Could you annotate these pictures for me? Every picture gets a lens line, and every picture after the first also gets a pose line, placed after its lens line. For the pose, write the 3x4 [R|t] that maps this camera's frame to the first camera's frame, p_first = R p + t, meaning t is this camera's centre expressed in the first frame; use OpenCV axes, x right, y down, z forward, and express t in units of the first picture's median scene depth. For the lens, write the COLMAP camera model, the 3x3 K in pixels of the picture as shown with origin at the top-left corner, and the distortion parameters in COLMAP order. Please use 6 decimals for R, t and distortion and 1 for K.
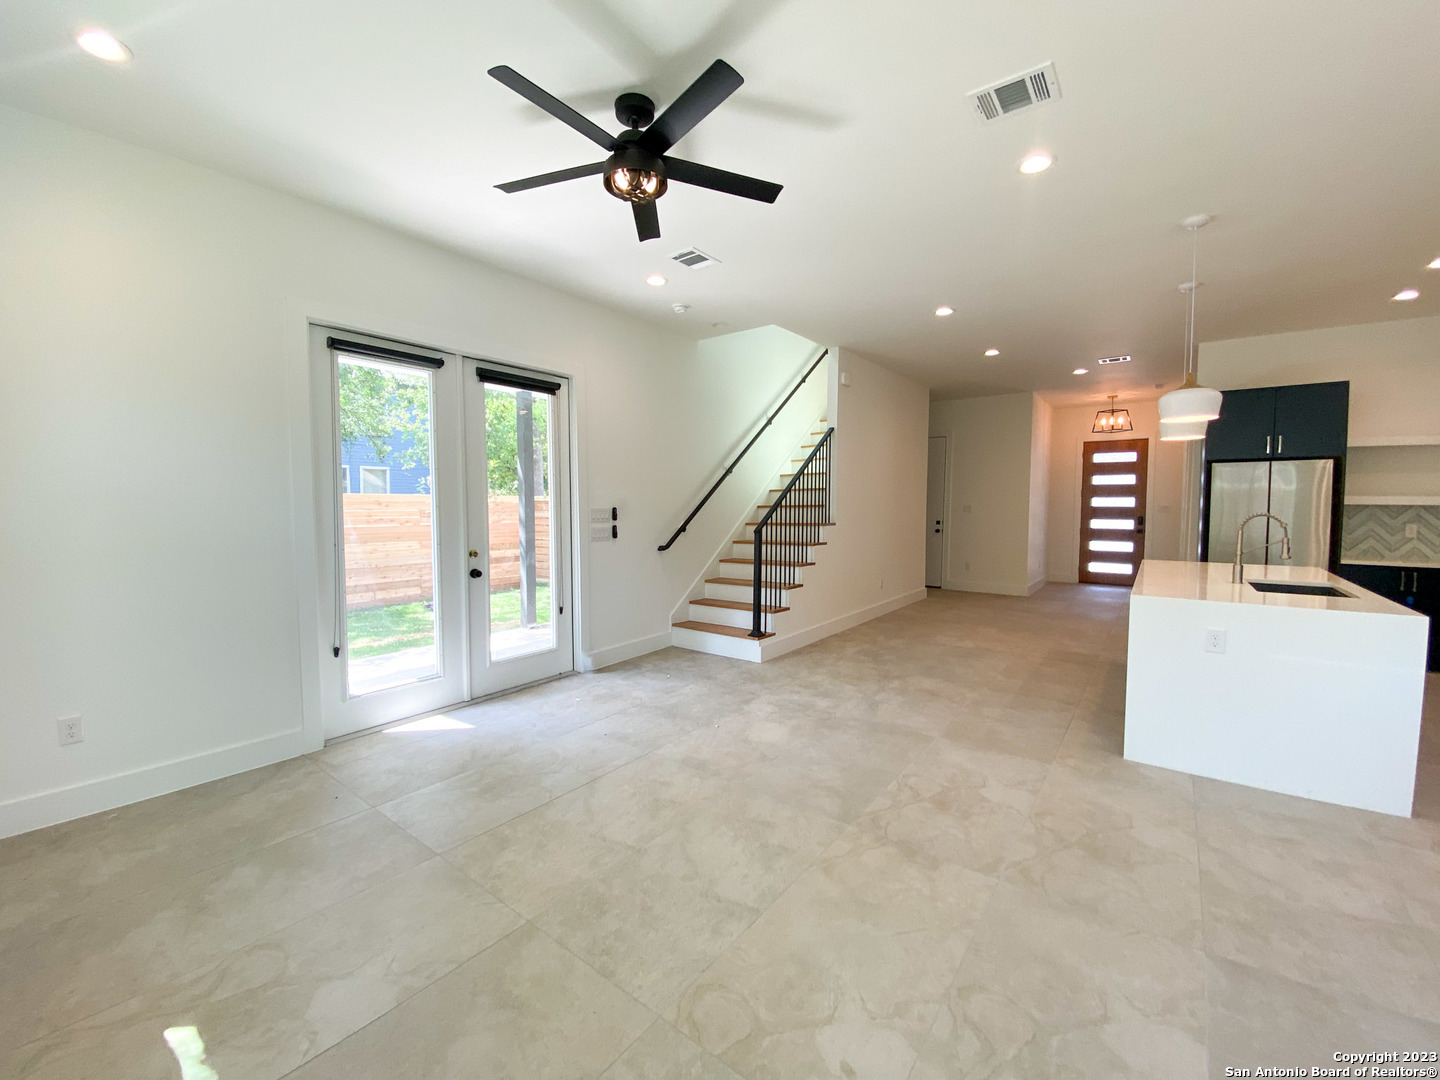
lens RADIAL K [[581.7, 0, 718.9], [0, 581.7, 533.7], [0, 0, 1]] dist [0.038084, -0.029802]
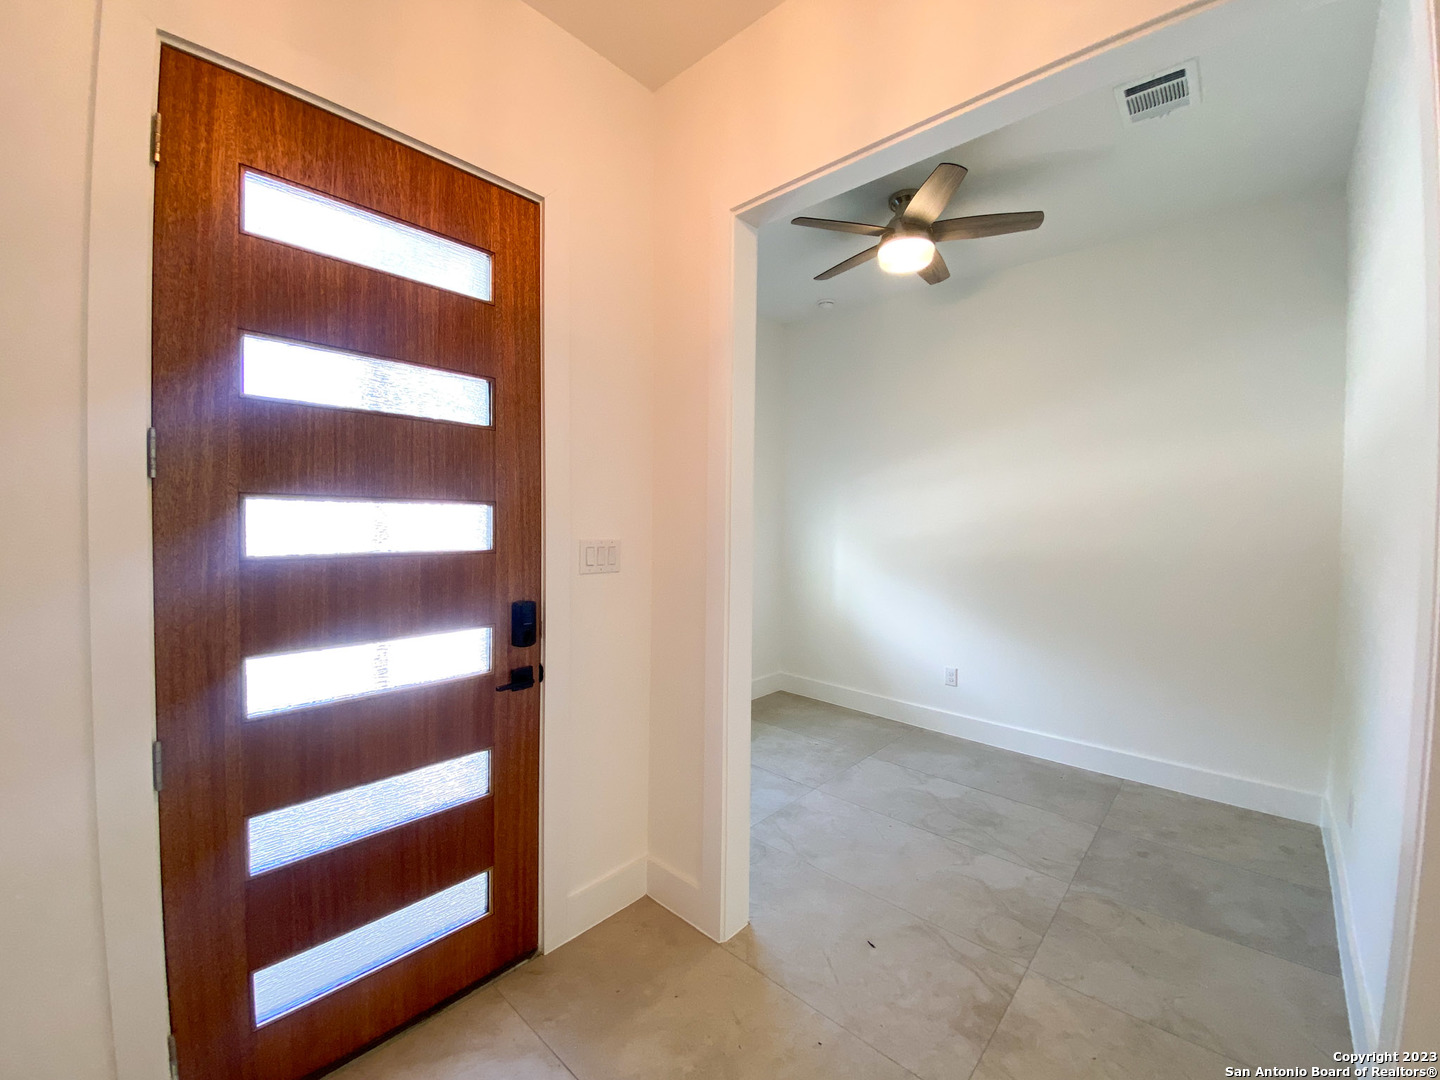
lens RADIAL K [[609.3, 0, 717.8], [0, 609.3, 534.2], [0, 0, 1]] dist [0.032561, -0.031565]
pose [[0.080478, -0.028116, 0.996360, 1.058061], [0.041492, 0.998830, 0.024835, -0.107632], [-0.995892, 0.039342, 0.081551, 1.848911]]
